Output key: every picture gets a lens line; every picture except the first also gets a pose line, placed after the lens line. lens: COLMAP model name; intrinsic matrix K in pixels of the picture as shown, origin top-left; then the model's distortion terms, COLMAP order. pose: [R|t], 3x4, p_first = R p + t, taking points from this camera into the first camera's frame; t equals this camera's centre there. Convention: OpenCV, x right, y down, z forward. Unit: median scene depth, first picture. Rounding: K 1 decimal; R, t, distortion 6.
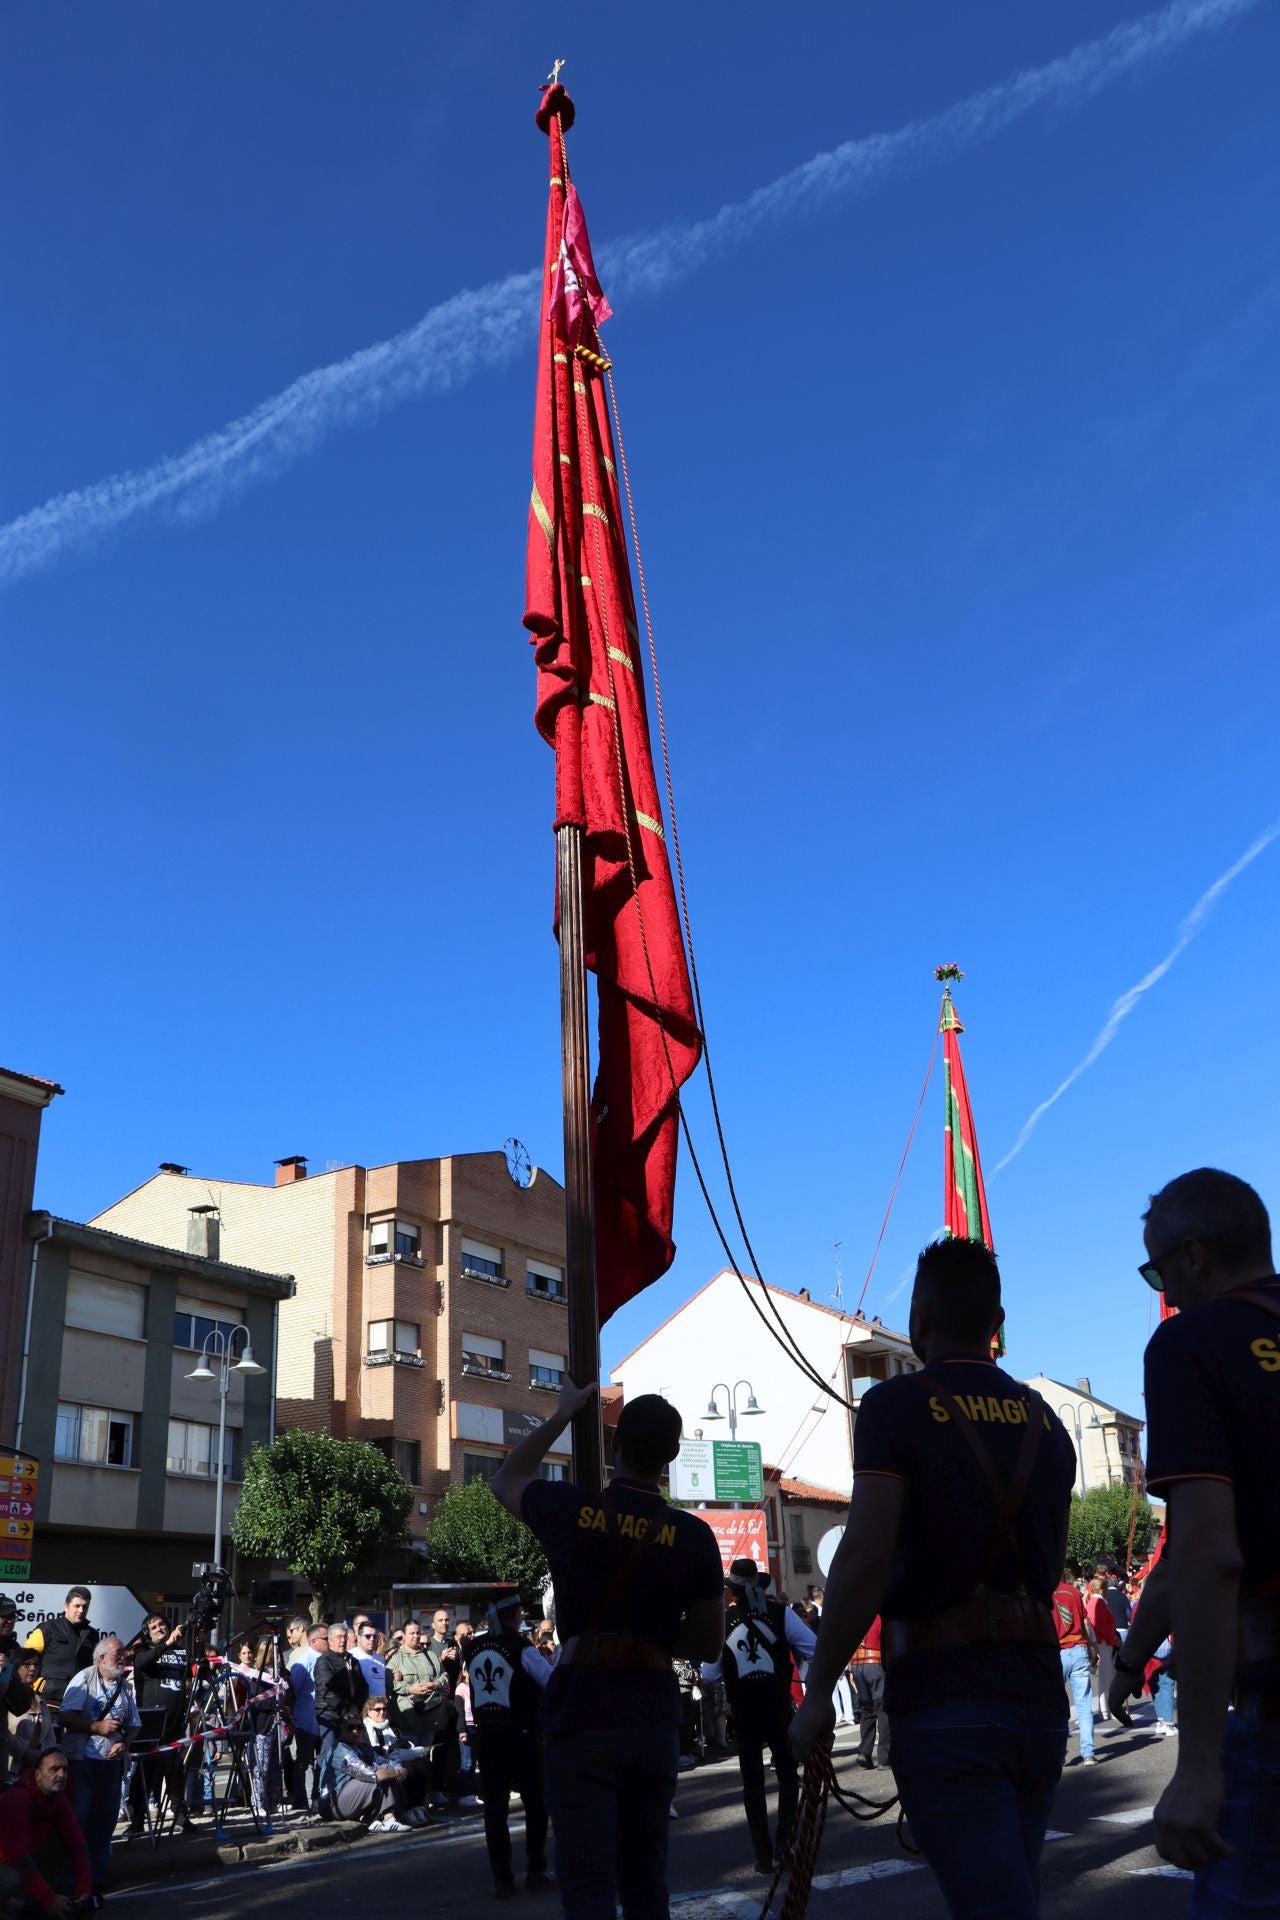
lens RADIAL K [[1573.3, 0, 625.5], [0, 1573.3, 987.0], [0, 0, 1]] dist [-0.179365, 0.163697]
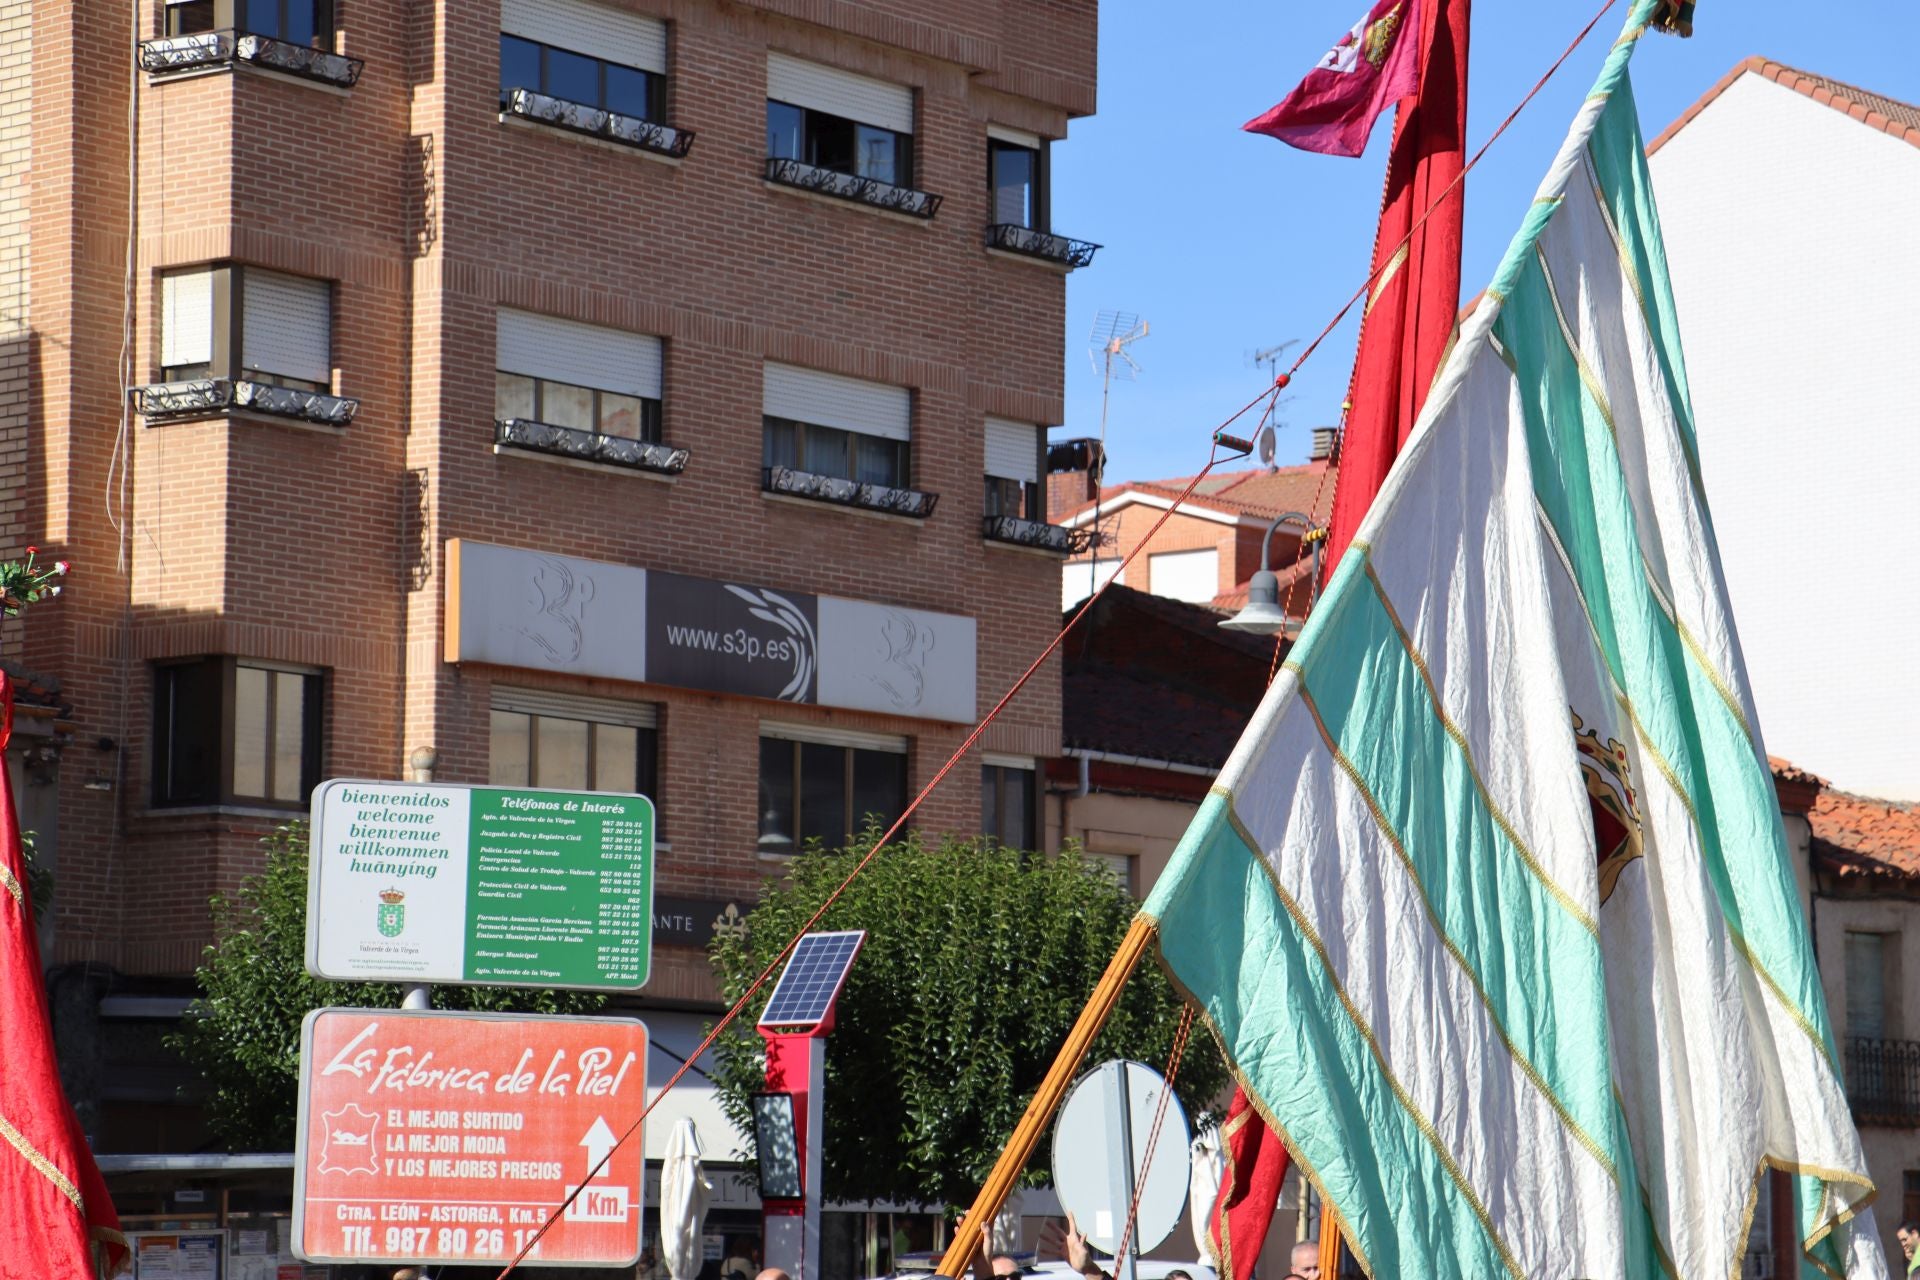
lens RADIAL K [[5428.1, 0, 964.0], [0, 5428.1, 711.5], [0, 0, 1]] dist [0.559809, 1.594866]
pose [[0.985974, 0.036476, -0.162865, 0.167618], [0.014744, 0.952974, 0.302693, -0.020870], [0.166248, -0.300849, 0.939070, 0.013892]]
